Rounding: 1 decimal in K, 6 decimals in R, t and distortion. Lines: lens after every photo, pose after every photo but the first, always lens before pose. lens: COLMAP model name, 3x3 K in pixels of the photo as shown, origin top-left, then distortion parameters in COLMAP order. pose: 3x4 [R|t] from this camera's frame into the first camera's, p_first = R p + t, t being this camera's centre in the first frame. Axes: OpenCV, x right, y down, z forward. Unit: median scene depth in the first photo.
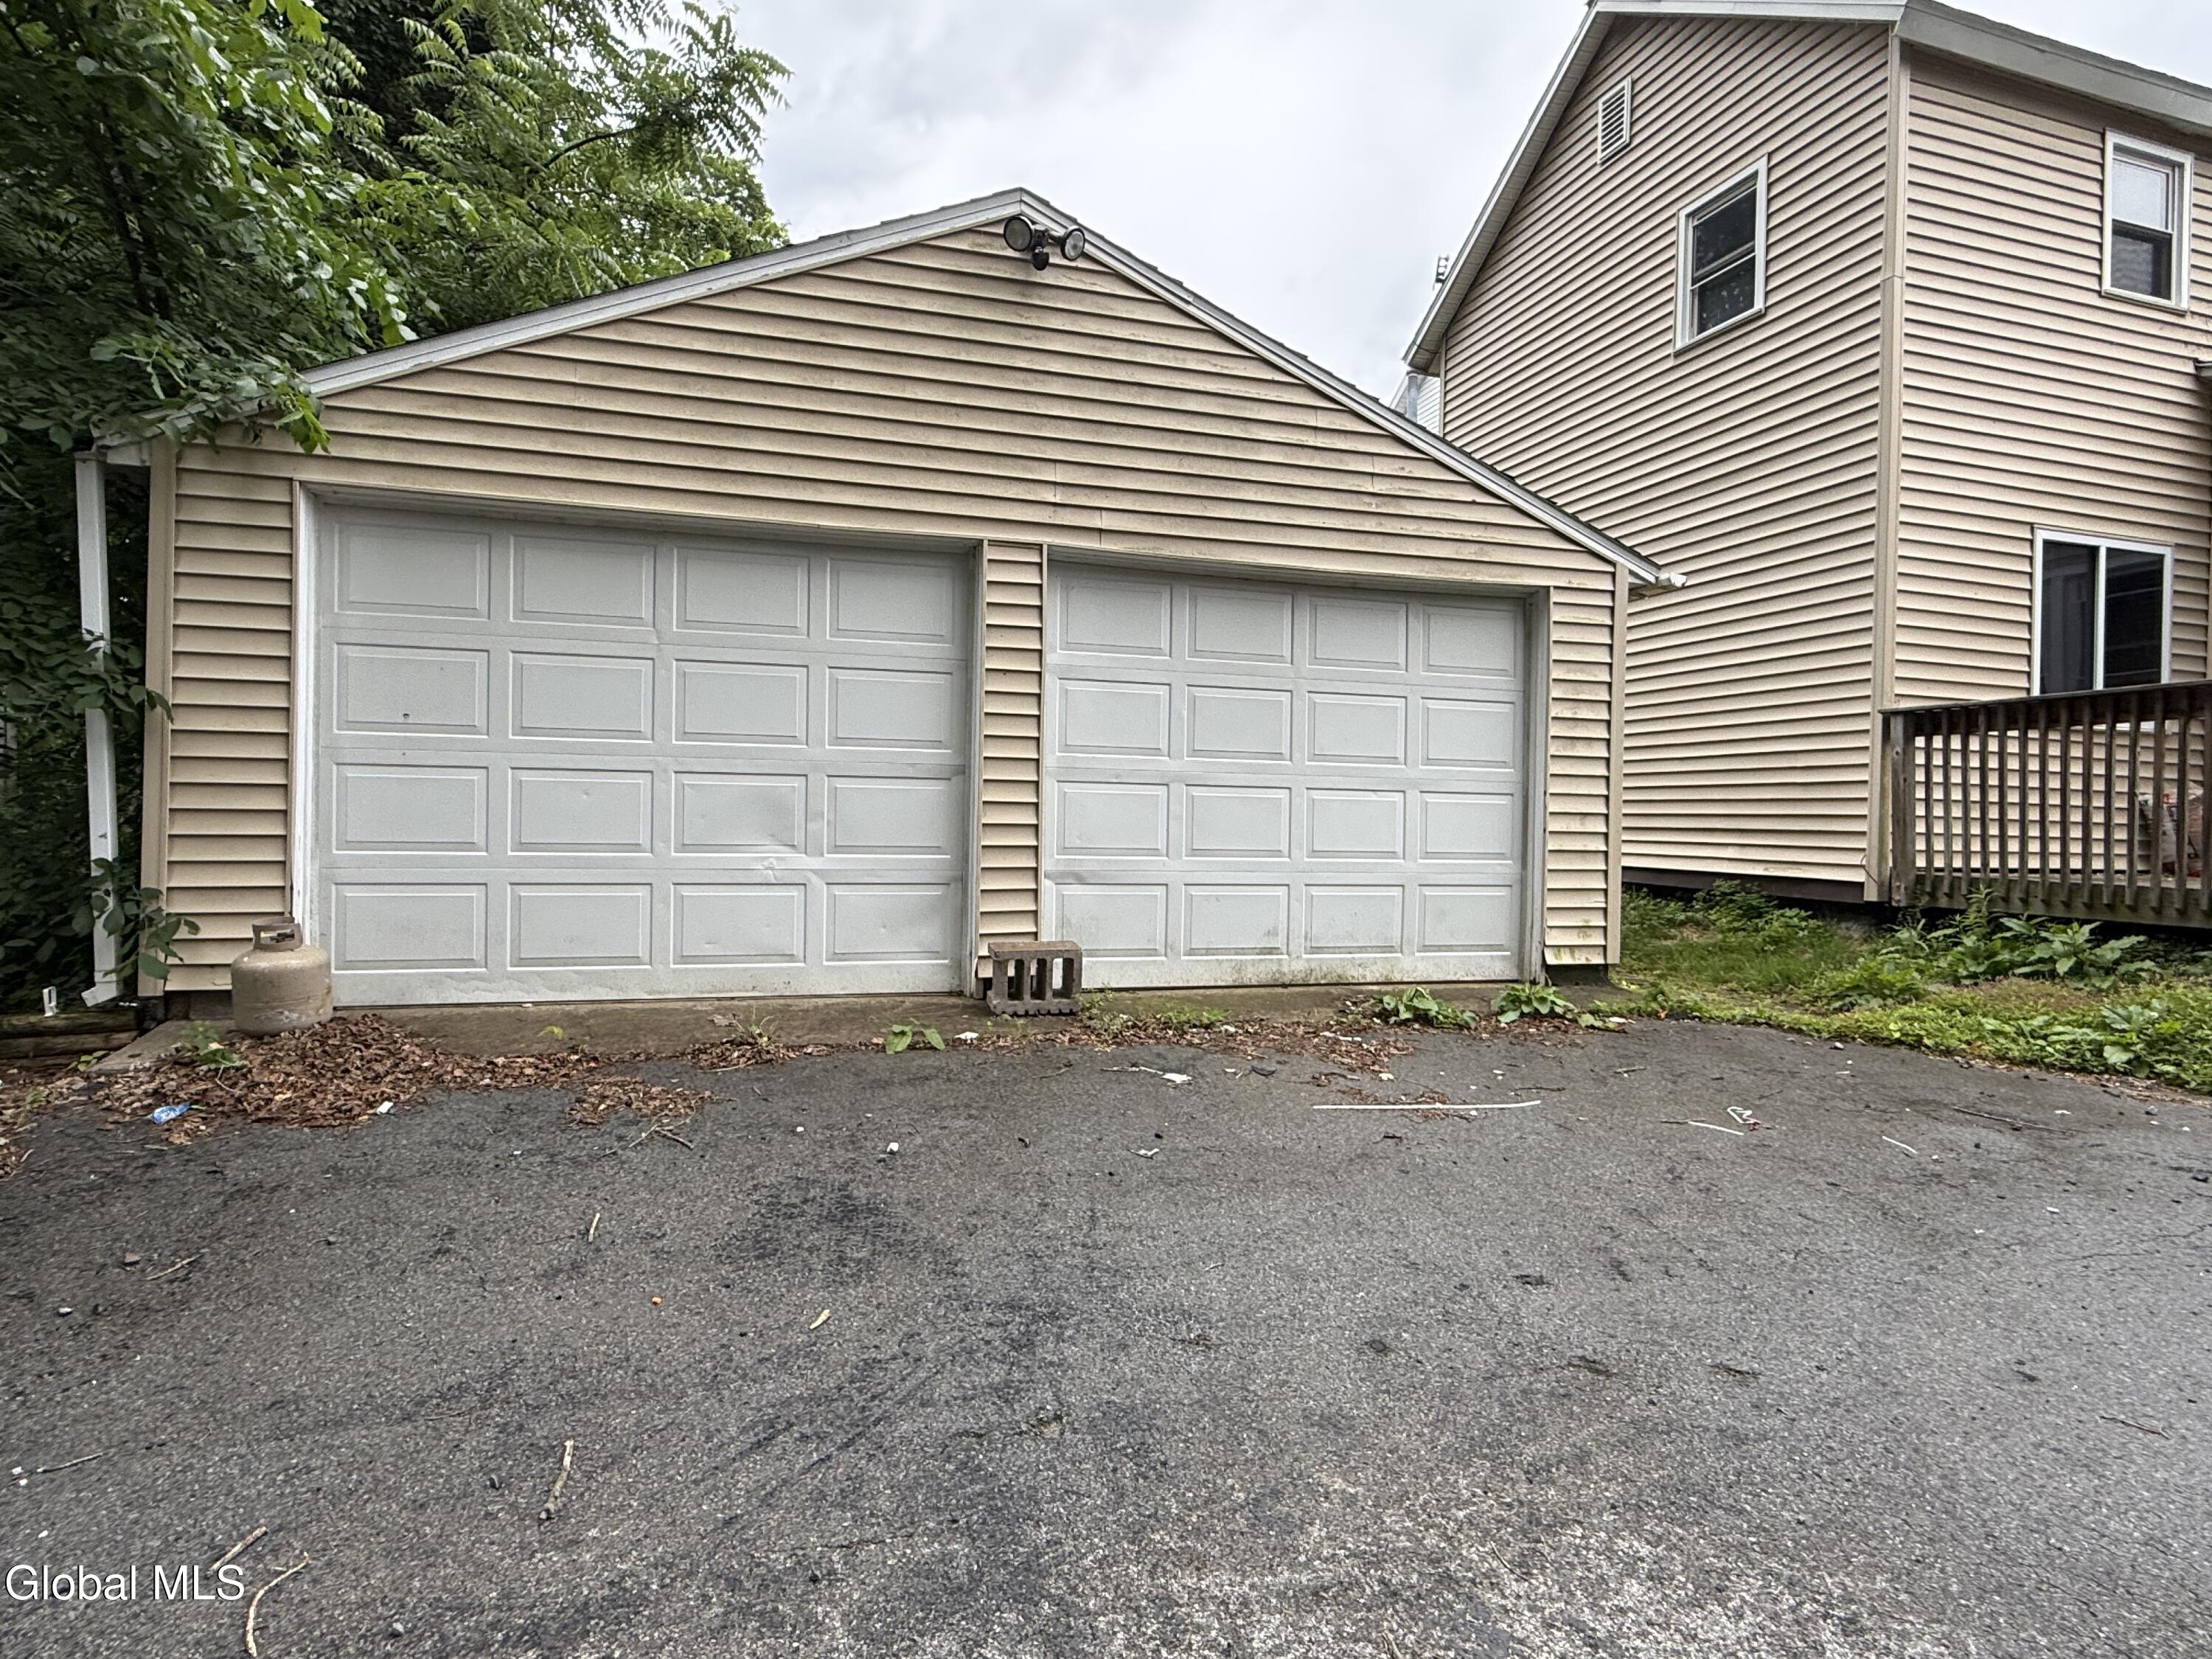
lens RADIAL K [[1200.9, 0, 1109.2], [0, 1200.9, 834.6], [0, 0, 1]] dist [-0.005966, 0.000479]
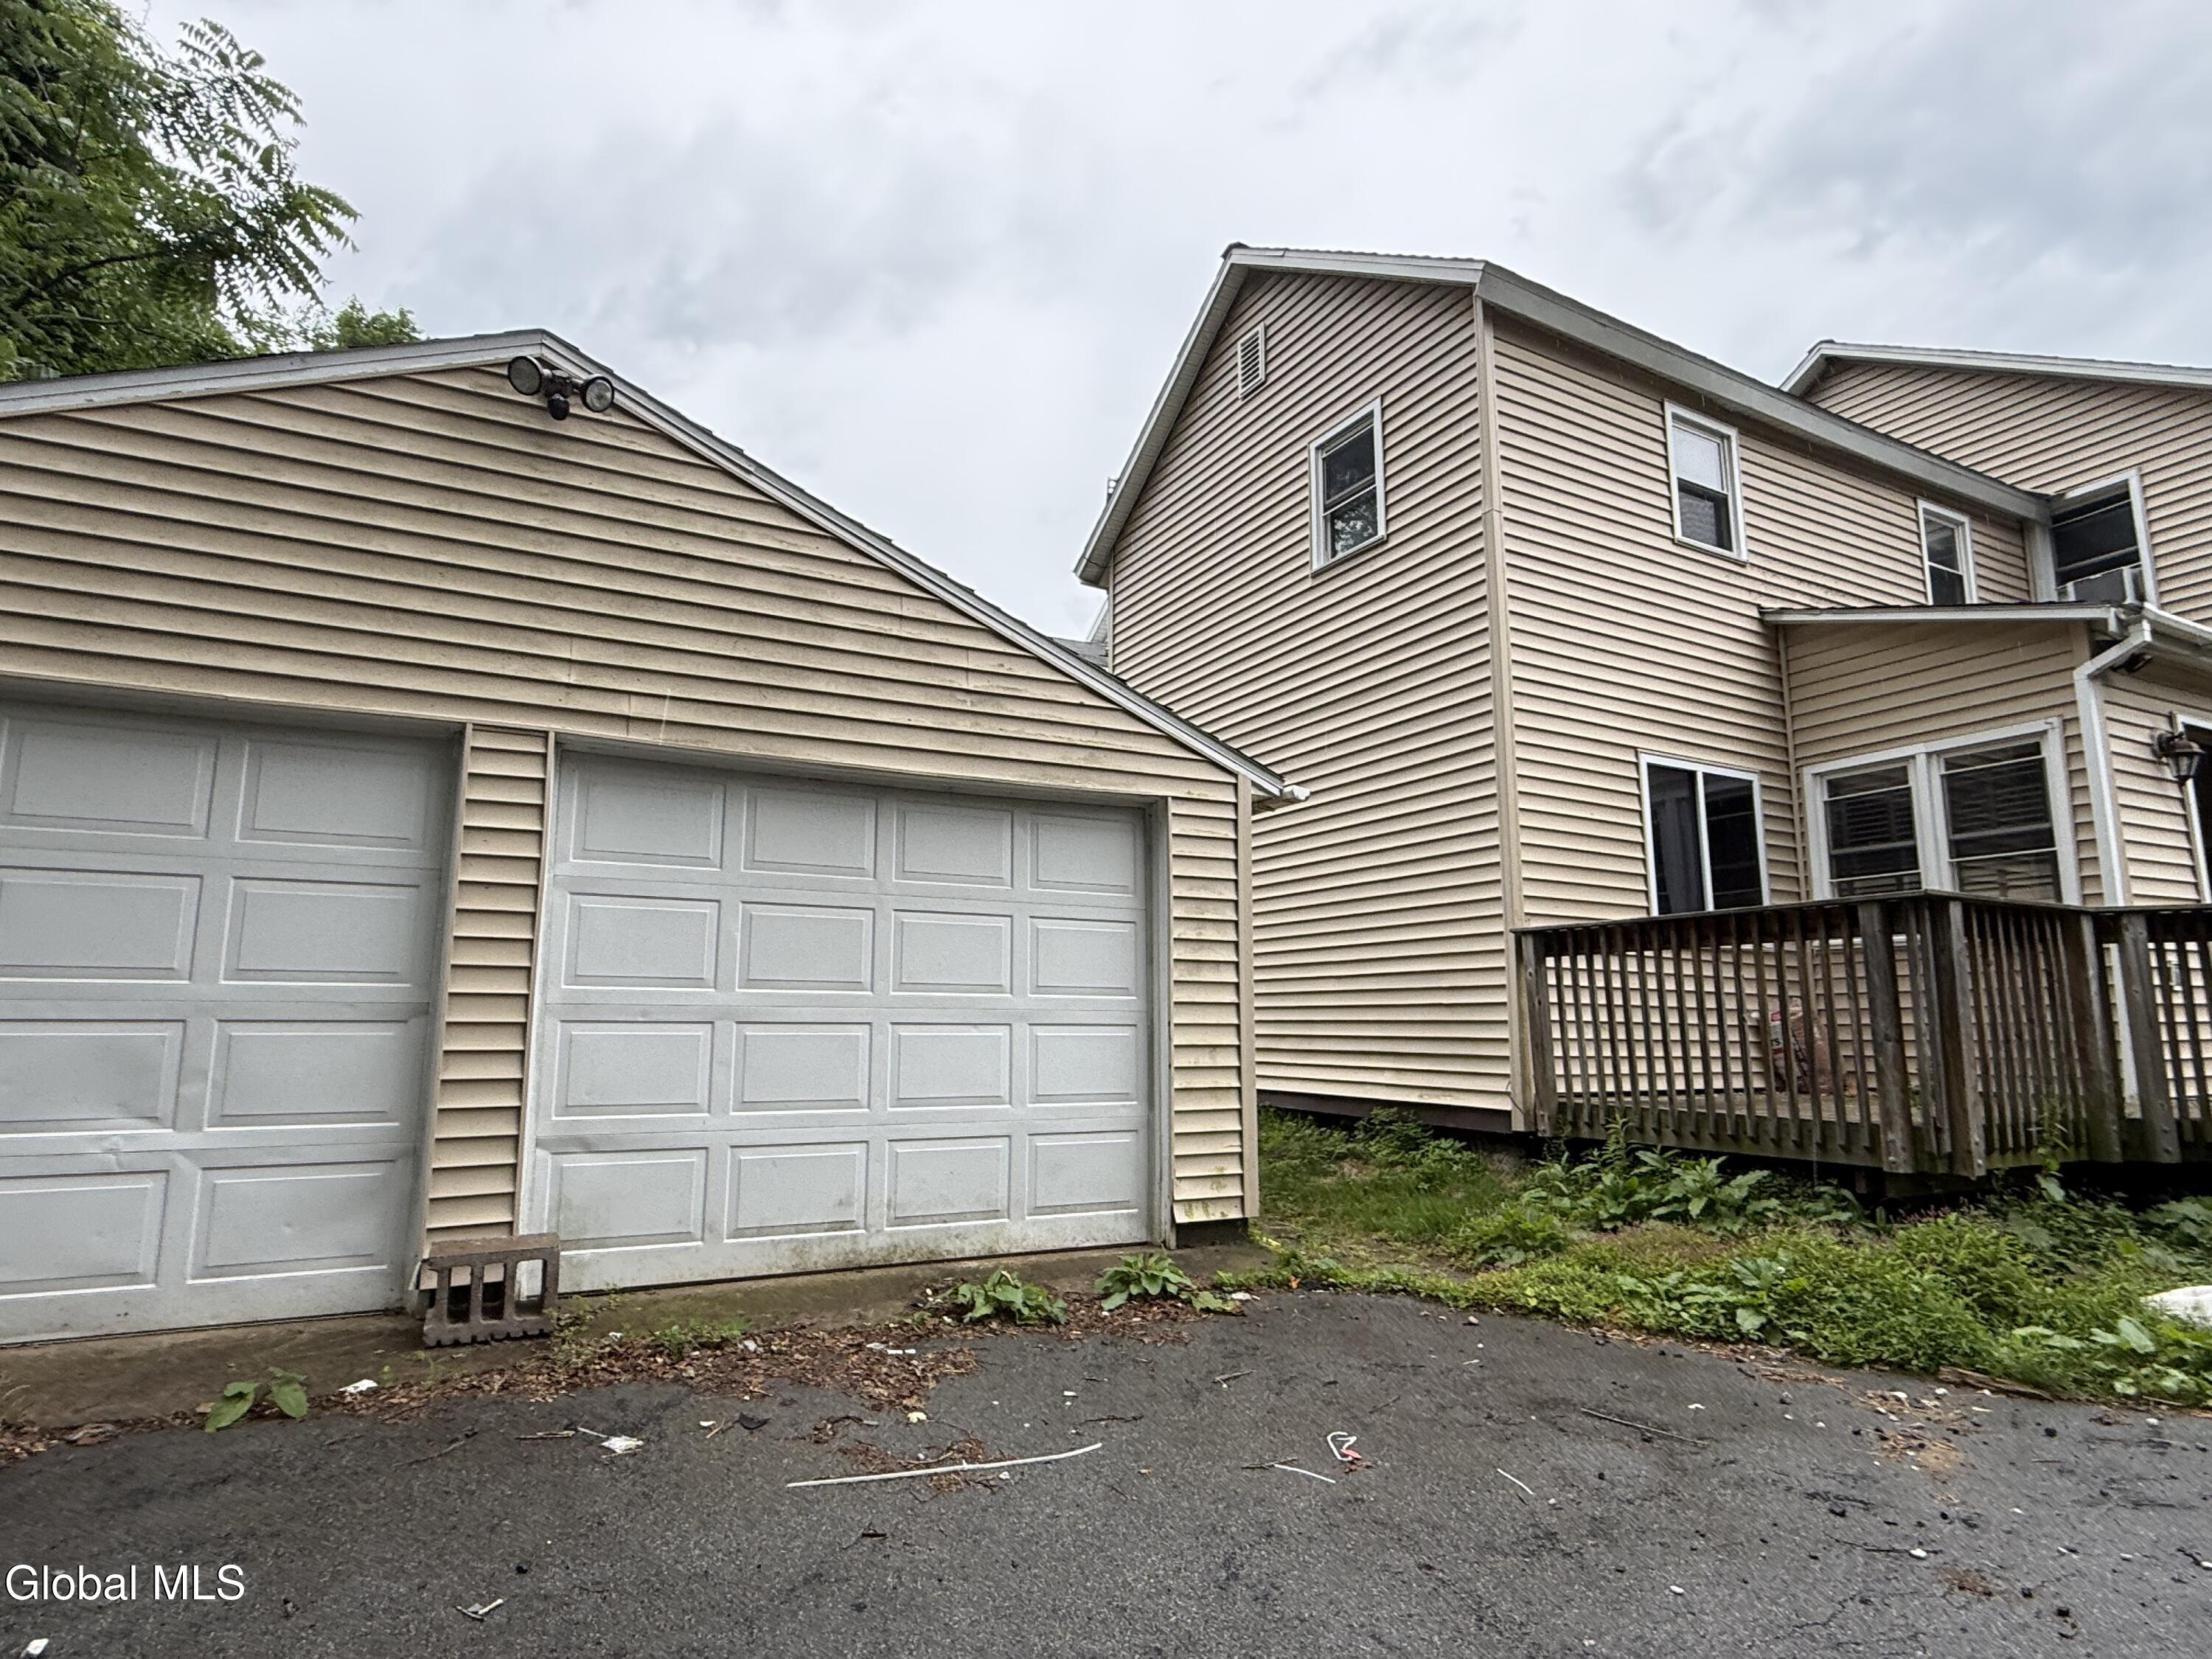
lens RADIAL K [[1200.9, 0, 1105.5], [0, 1200.9, 830.8], [0, 0, 1]] dist [-0.005966, 0.000479]
pose [[0.979285, 0.017911, 0.201694, 0.141945], [0.016874, 0.985396, -0.169438, -0.026995], [-0.201783, 0.169332, 0.964682, 0.131086]]
